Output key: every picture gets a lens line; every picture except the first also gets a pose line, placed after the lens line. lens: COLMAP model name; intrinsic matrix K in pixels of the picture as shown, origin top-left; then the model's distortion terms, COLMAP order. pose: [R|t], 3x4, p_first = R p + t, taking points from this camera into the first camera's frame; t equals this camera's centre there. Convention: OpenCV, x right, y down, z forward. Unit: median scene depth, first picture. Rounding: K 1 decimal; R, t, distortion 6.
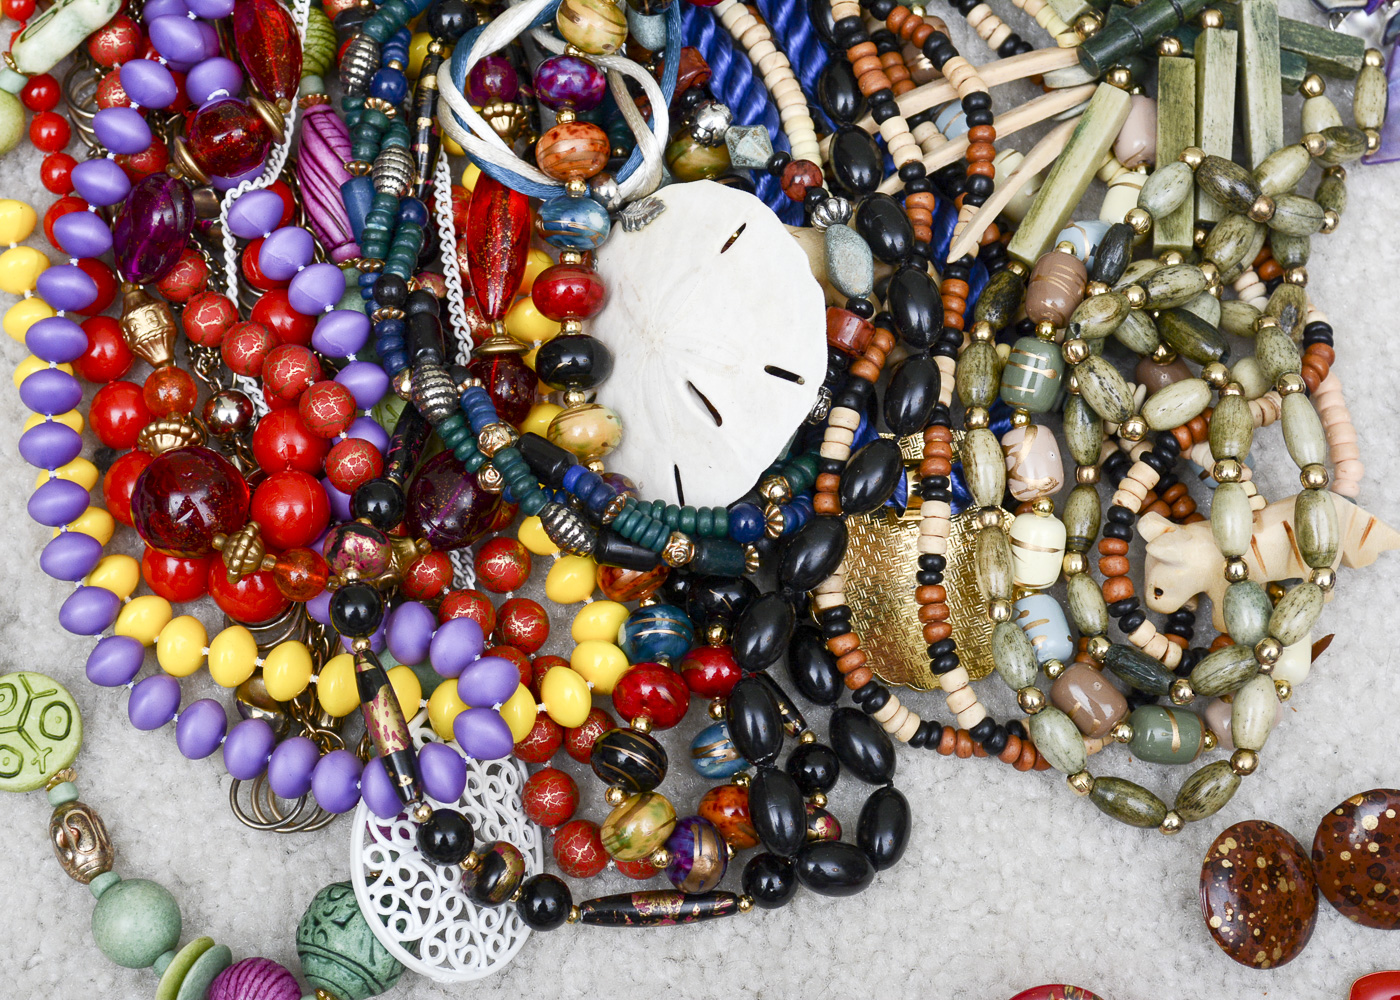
lens RADIAL K [[3164.6, 0, 700.0], [0, 3164.6, 500.0], [0, 0, 1]] dist [0.019666, 0.176430]
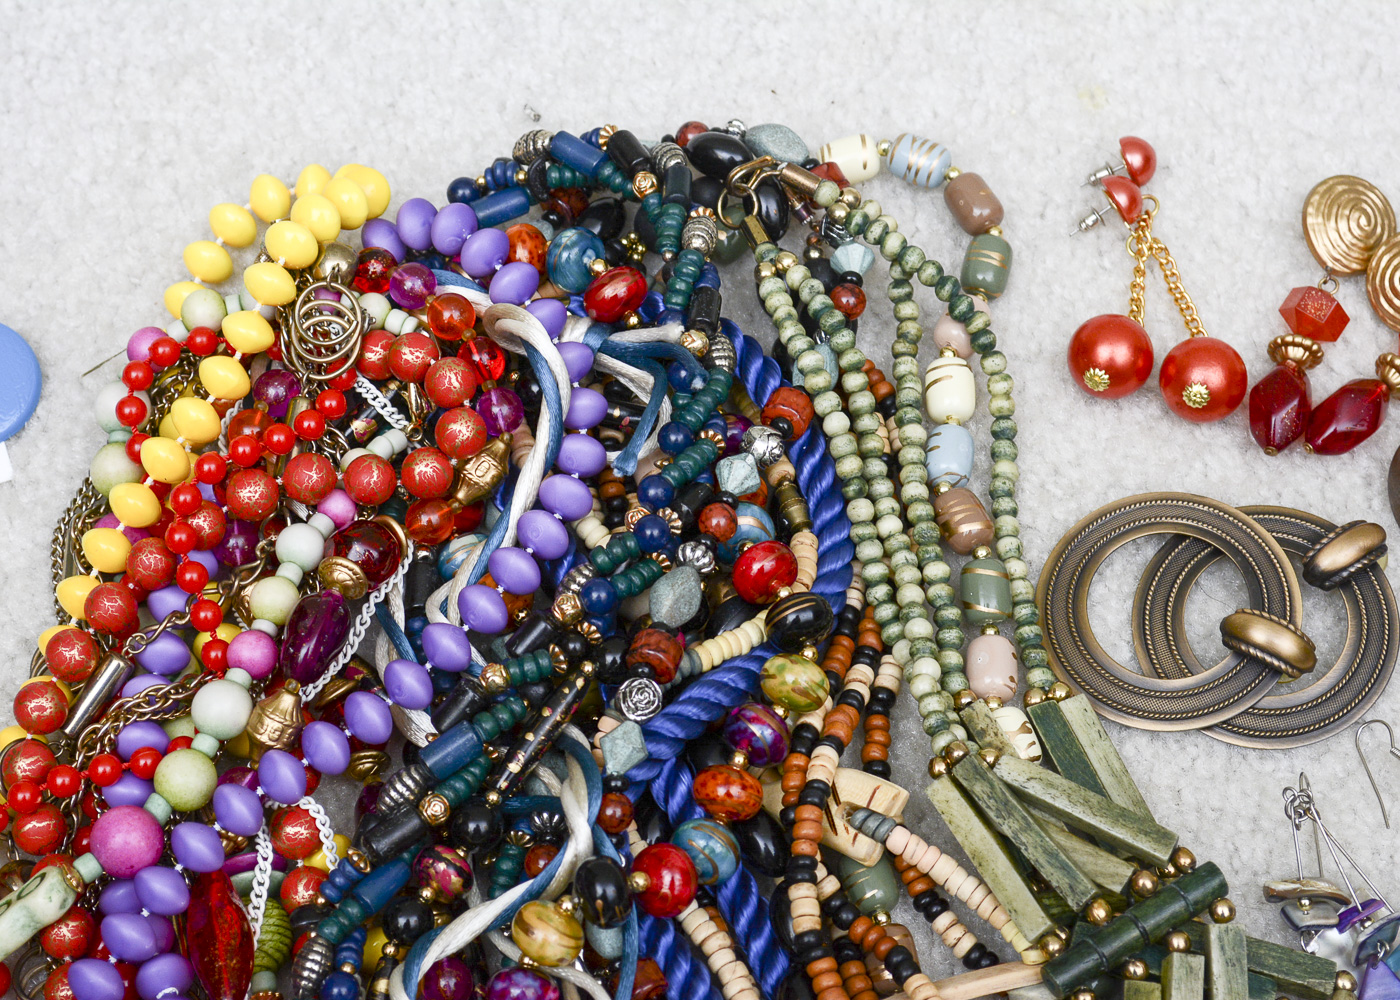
lens RADIAL K [[3164.6, 0, 700.0], [0, 3164.6, 500.0], [0, 0, 1]] dist [0.019666, 0.176430]
pose [[0.999535, 0.024160, -0.018606, 0.029286], [-0.027212, 0.982044, -0.186677, -0.103347], [0.013762, 0.187097, 0.982245, 0.006071]]
